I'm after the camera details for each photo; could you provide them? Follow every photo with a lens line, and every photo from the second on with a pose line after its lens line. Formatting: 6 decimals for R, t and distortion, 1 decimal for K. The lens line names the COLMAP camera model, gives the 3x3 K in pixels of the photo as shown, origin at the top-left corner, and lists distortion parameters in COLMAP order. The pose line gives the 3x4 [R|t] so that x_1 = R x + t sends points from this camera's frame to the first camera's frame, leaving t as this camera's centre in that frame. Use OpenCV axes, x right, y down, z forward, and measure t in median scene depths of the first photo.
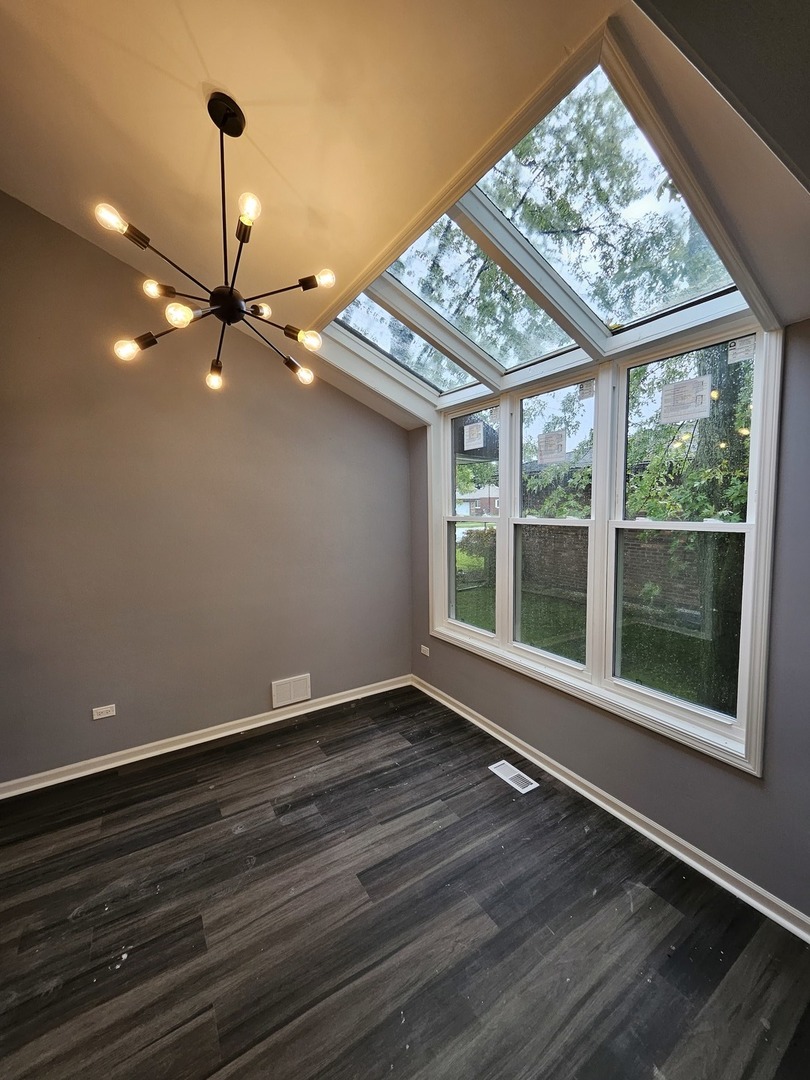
lens RADIAL K [[427.0, 0, 410.5], [0, 427.0, 532.8], [0, 0, 1]] dist [-0.000930, 0.001200]
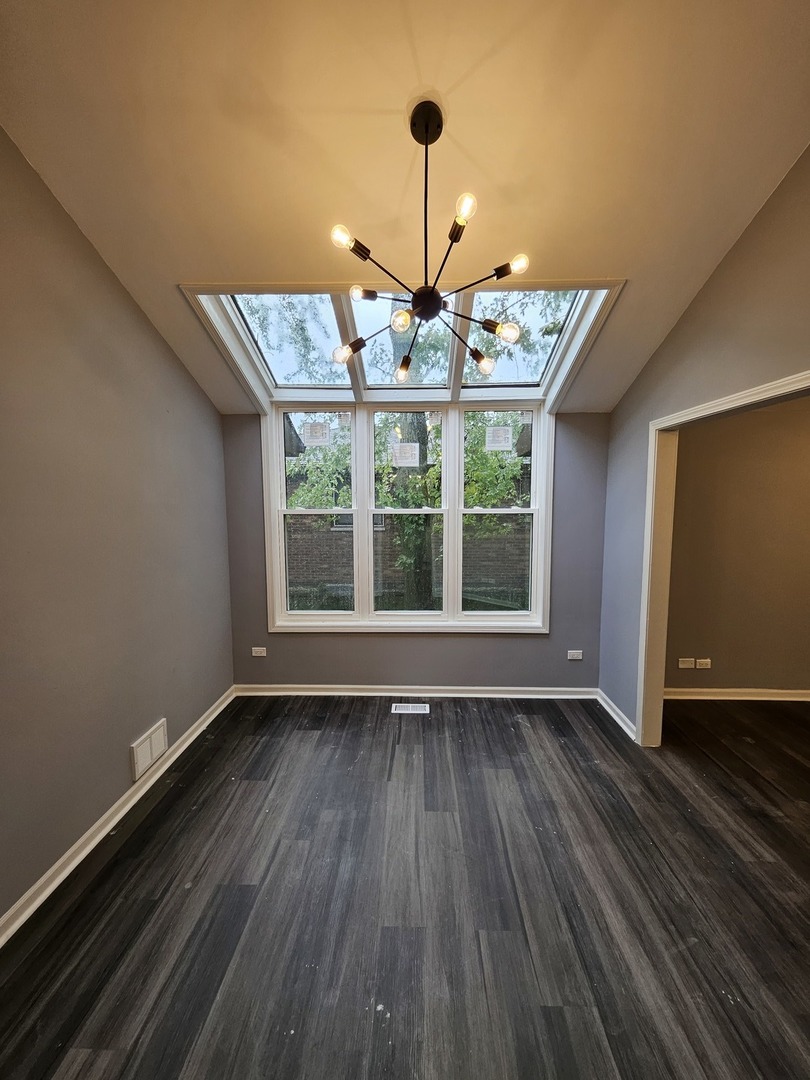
lens RADIAL K [[427.0, 0, 409.1], [0, 427.0, 535.9], [0, 0, 1]] dist [-0.000930, 0.001200]
pose [[0.553997, -0.059317, 0.830403, -0.870101], [0.051544, 0.997989, 0.036900, 0.002098], [-0.830921, 0.022360, 0.555940, 0.298785]]
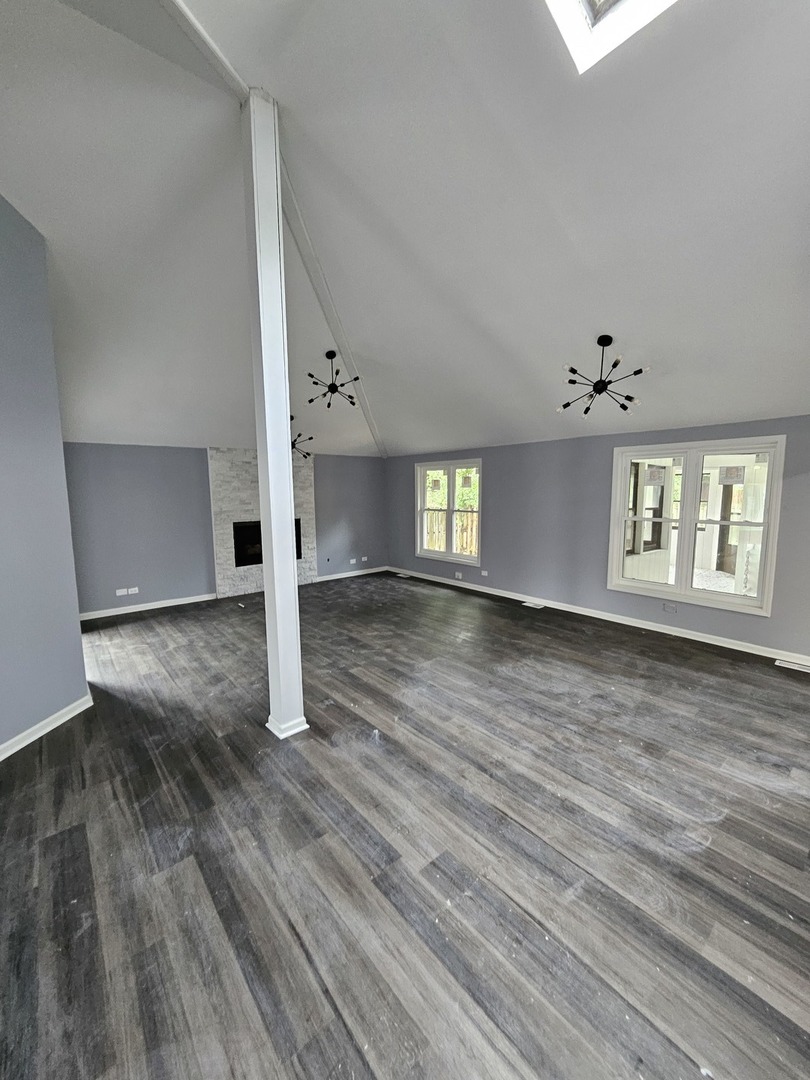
lens RADIAL K [[427.0, 0, 410.5], [0, 427.0, 538.5], [0, 0, 1]] dist [-0.000930, 0.001200]
pose [[-0.145223, -0.097312, 0.984602, -1.778341], [0.080357, 0.990704, 0.109768, 0.097715], [-0.986130, 0.095060, -0.136053, -0.996377]]
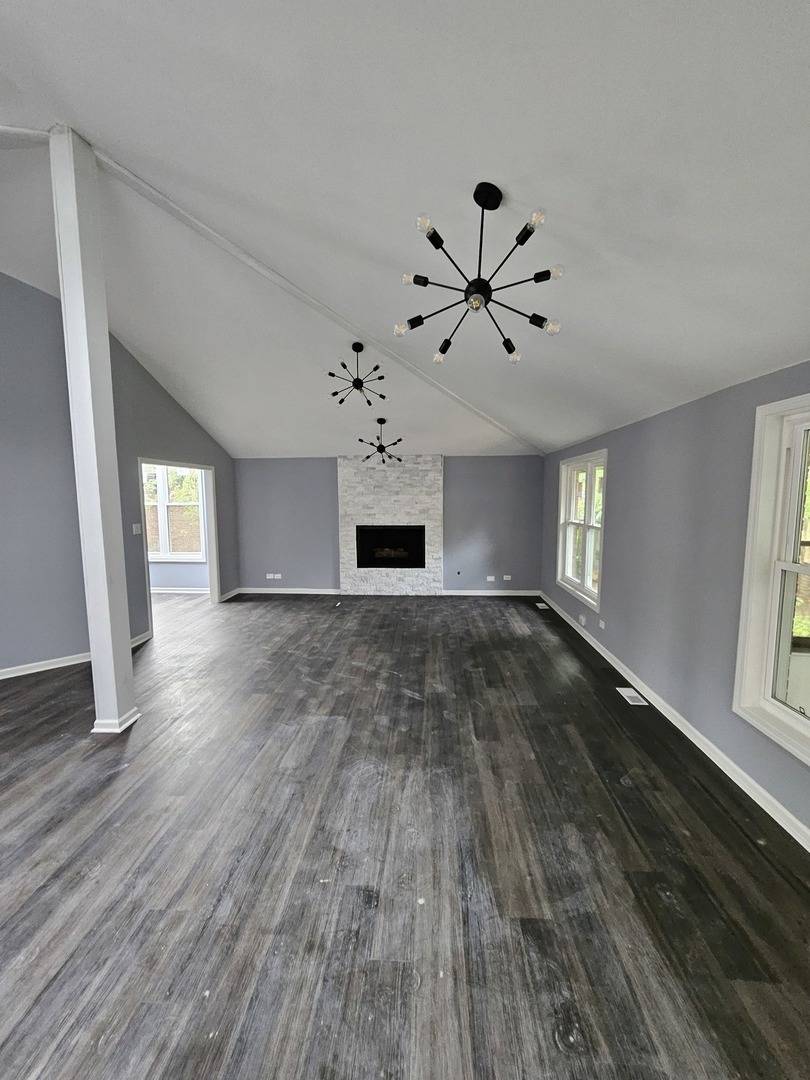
lens RADIAL K [[427.0, 0, 409.7], [0, 427.0, 535.5], [0, 0, 1]] dist [-0.000930, 0.001200]
pose [[0.582596, -0.063060, 0.810312, -1.035393], [0.051983, 0.997835, 0.040278, 0.176074], [-0.811098, 0.018657, 0.584613, -2.269076]]
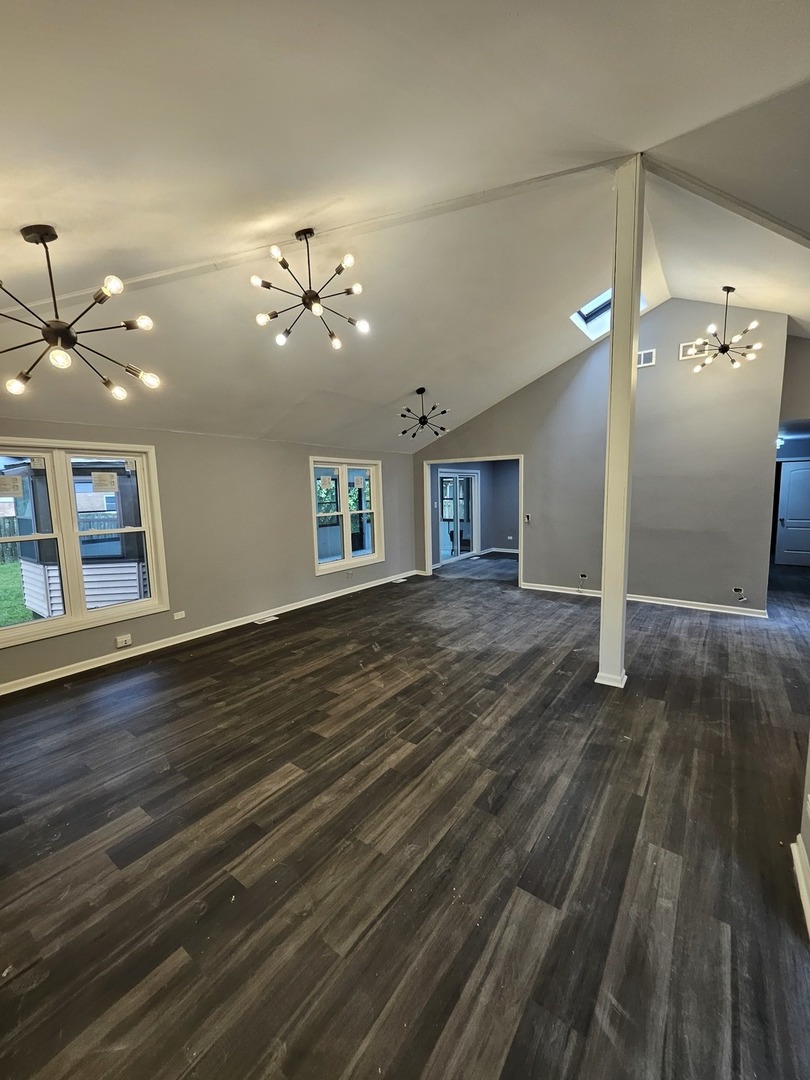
lens RADIAL K [[427.0, 0, 409.3], [0, 427.0, 539.8], [0, 0, 1]] dist [-0.000930, 0.001200]
pose [[-0.930918, 0.078822, -0.356621, 0.635471], [0.012243, 0.982620, 0.185224, -0.012137], [0.365023, 0.168062, -0.915704, 0.283755]]
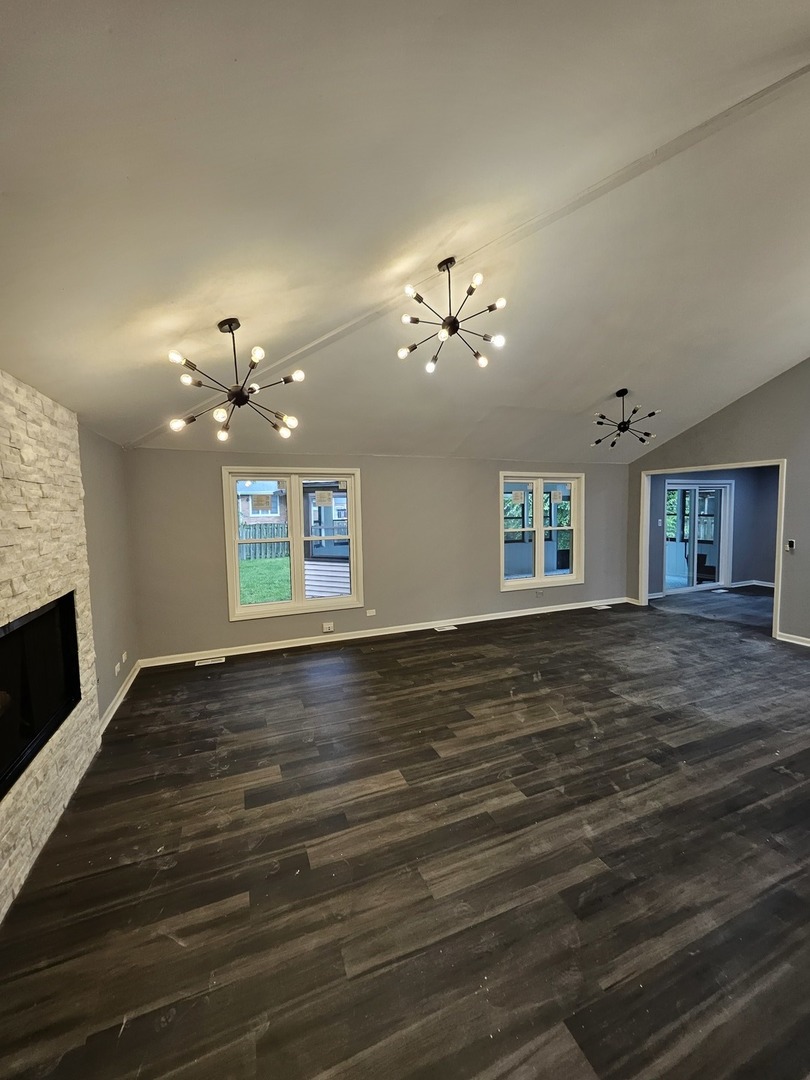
lens RADIAL K [[427.0, 0, 408.0], [0, 427.0, 535.5], [0, 0, 1]] dist [-0.000930, 0.001200]
pose [[-0.984255, 0.019281, 0.175701, 0.341144], [0.043240, 0.990095, 0.133574, -0.022384], [-0.171385, 0.139068, -0.975340, 0.285578]]
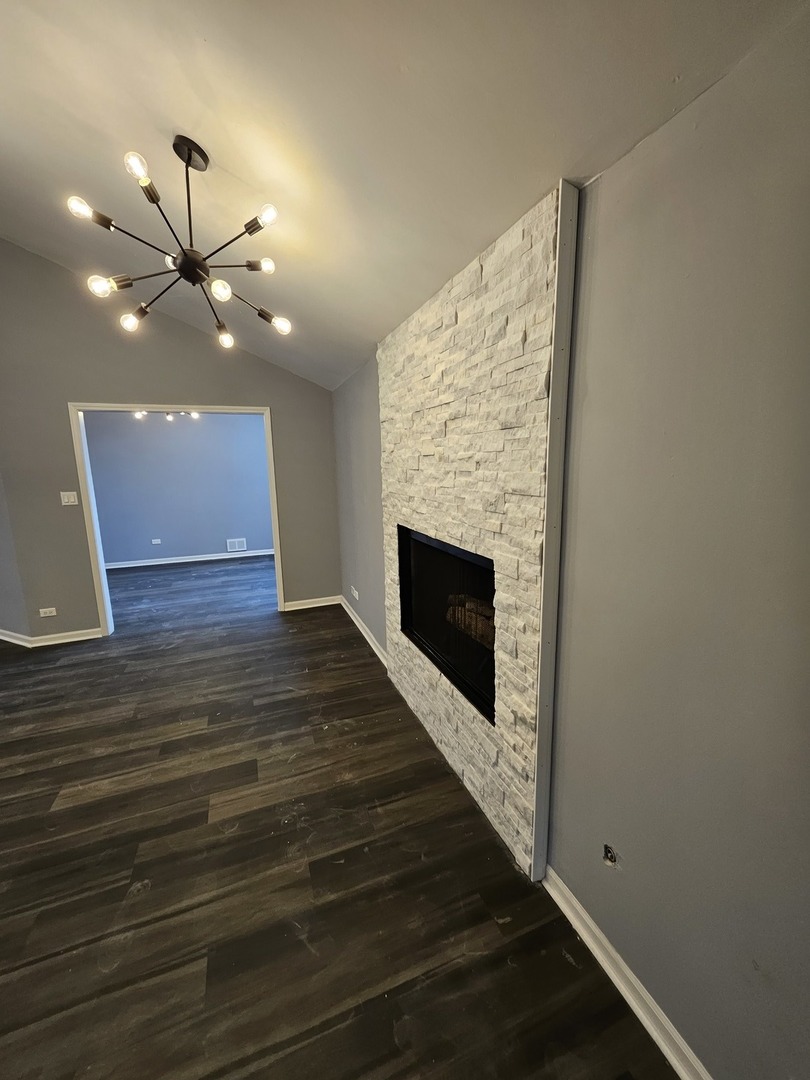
lens RADIAL K [[427.0, 0, 411.0], [0, 427.0, 539.3], [0, 0, 1]] dist [-0.000930, 0.001200]
pose [[0.982040, 0.032051, -0.185931, 1.397379], [-0.010942, 0.993482, 0.113466, 0.117756], [0.188356, -0.109394, 0.975989, -1.337467]]
